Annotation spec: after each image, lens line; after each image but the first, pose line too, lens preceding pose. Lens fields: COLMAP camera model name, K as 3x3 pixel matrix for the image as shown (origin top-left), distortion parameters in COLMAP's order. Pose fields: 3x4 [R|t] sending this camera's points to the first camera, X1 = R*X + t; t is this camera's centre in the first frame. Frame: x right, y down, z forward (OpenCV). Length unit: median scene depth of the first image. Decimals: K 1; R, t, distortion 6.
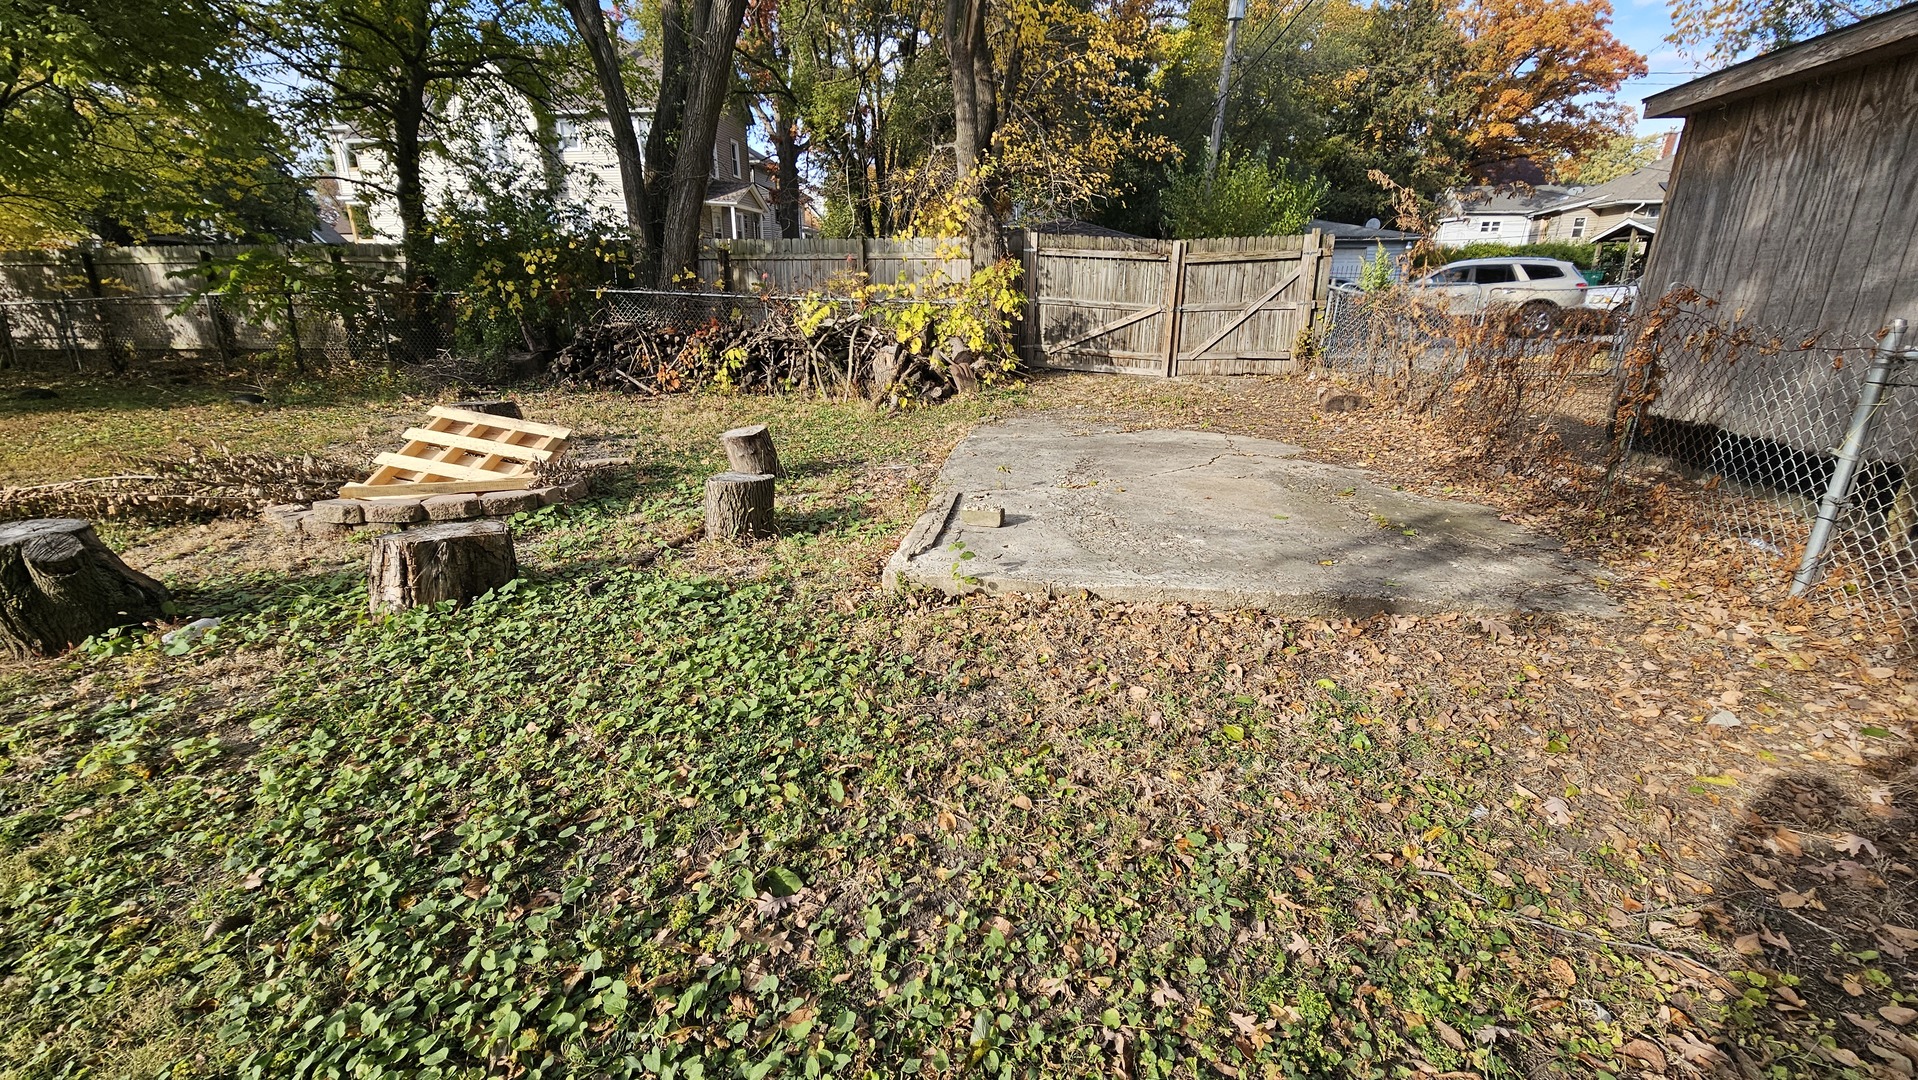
lens RADIAL K [[784.8, 0, 954.6], [0, 784.8, 549.9], [0, 0, 1]] dist [-0.001770, 0.000014]
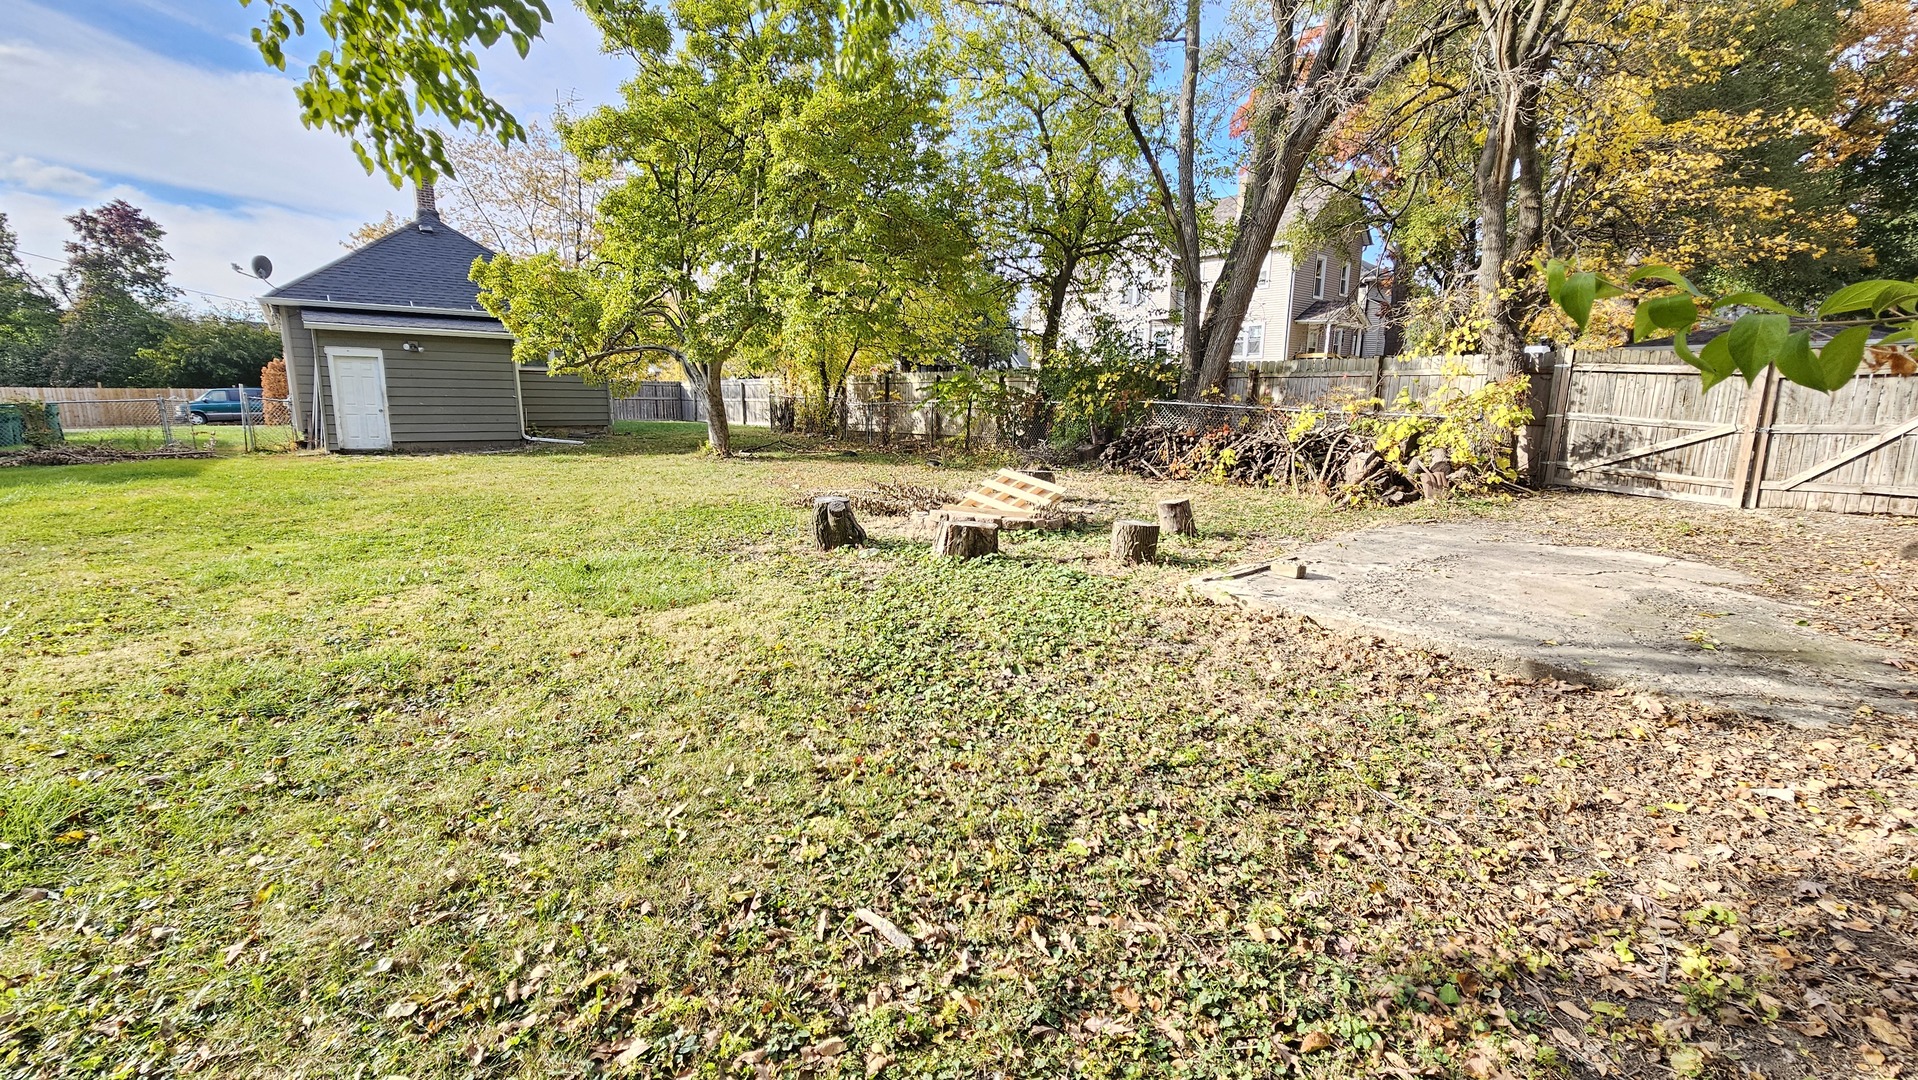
lens RADIAL K [[789.0, 0, 964.2], [0, 789.0, 552.1], [0, 0, 1]] dist [-0.000887, -0.000748]
pose [[0.752640, 0.132957, -0.644869, 0.222297], [-0.213459, 0.975775, -0.047951, 0.050928], [0.622872, 0.173742, 0.762787, -0.177863]]
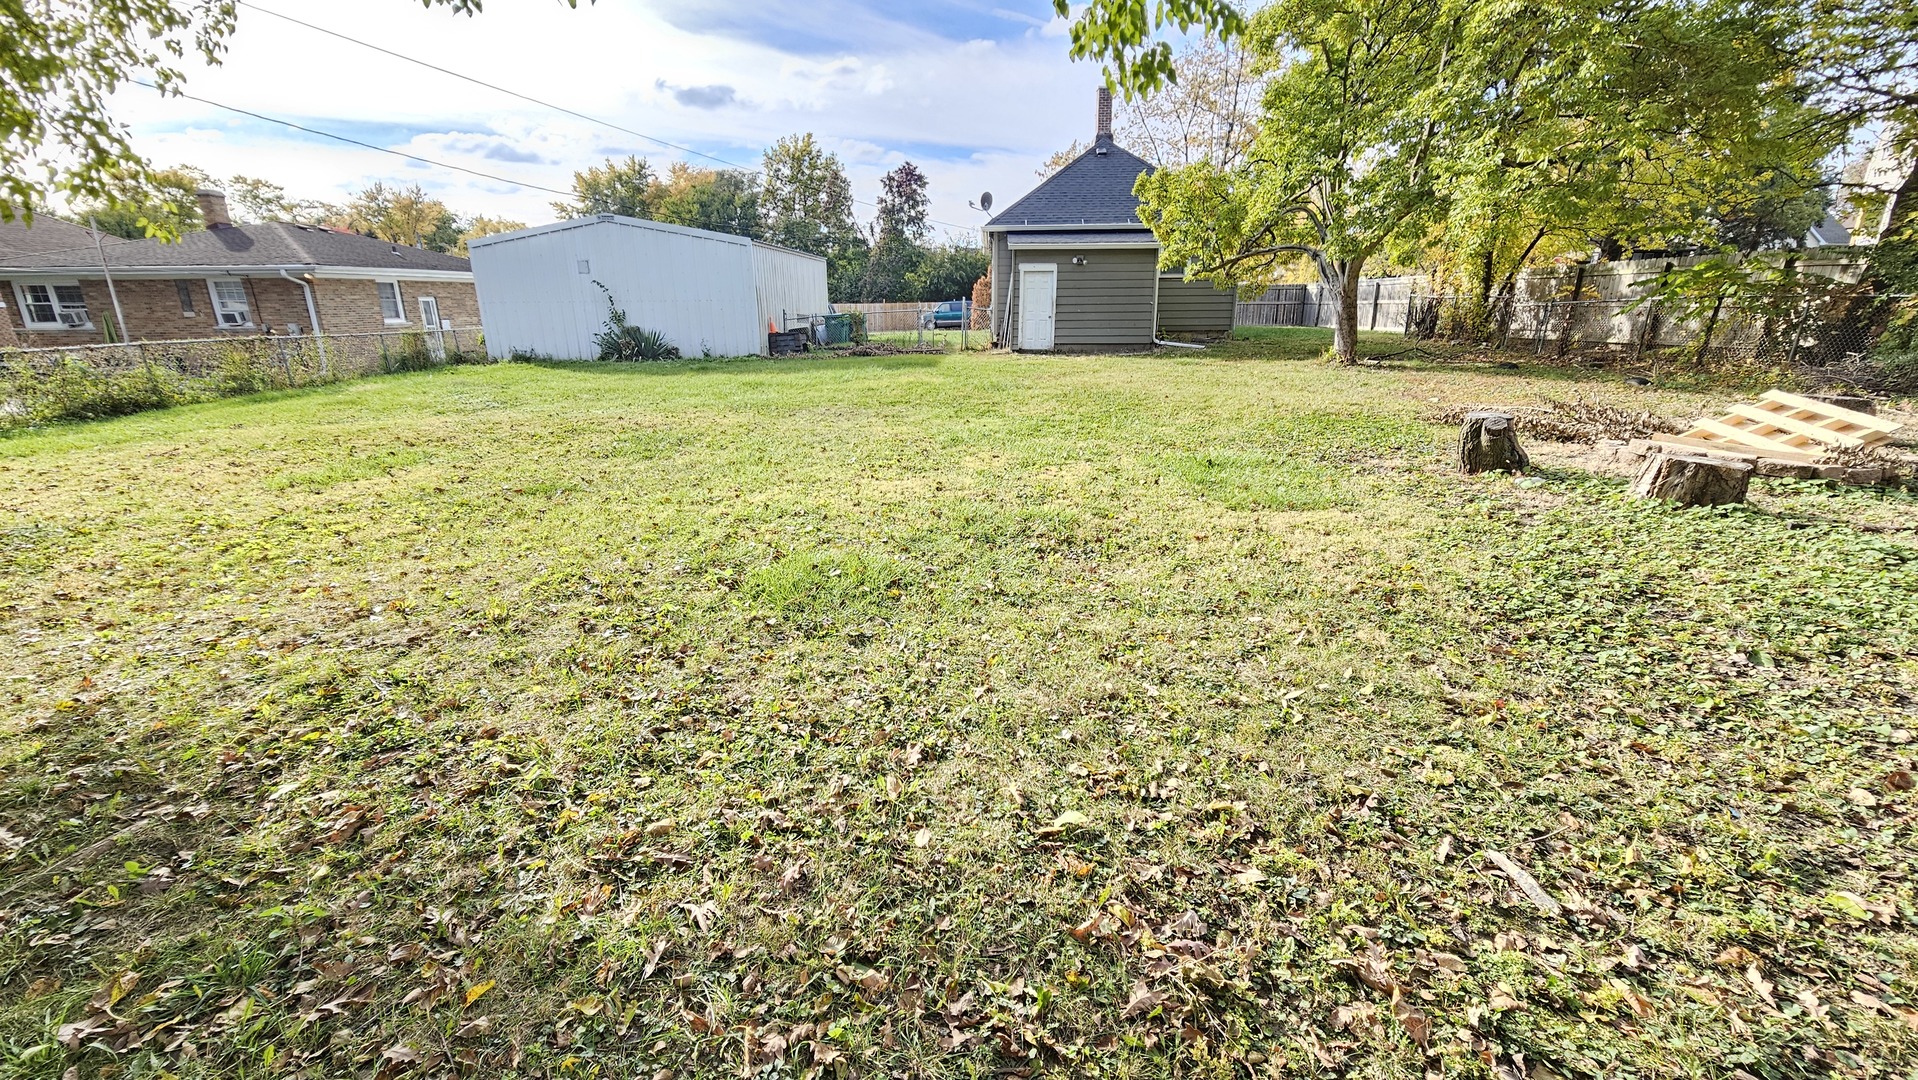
lens RADIAL K [[791.0, 0, 958.5], [0, 791.0, 550.8], [0, 0, 1]] dist [-0.003842, 0.000402]
pose [[0.124659, 0.293674, -0.947742, 0.224344], [-0.297662, 0.922265, 0.246627, 0.065338], [0.946497, 0.251363, 0.202385, -0.204236]]
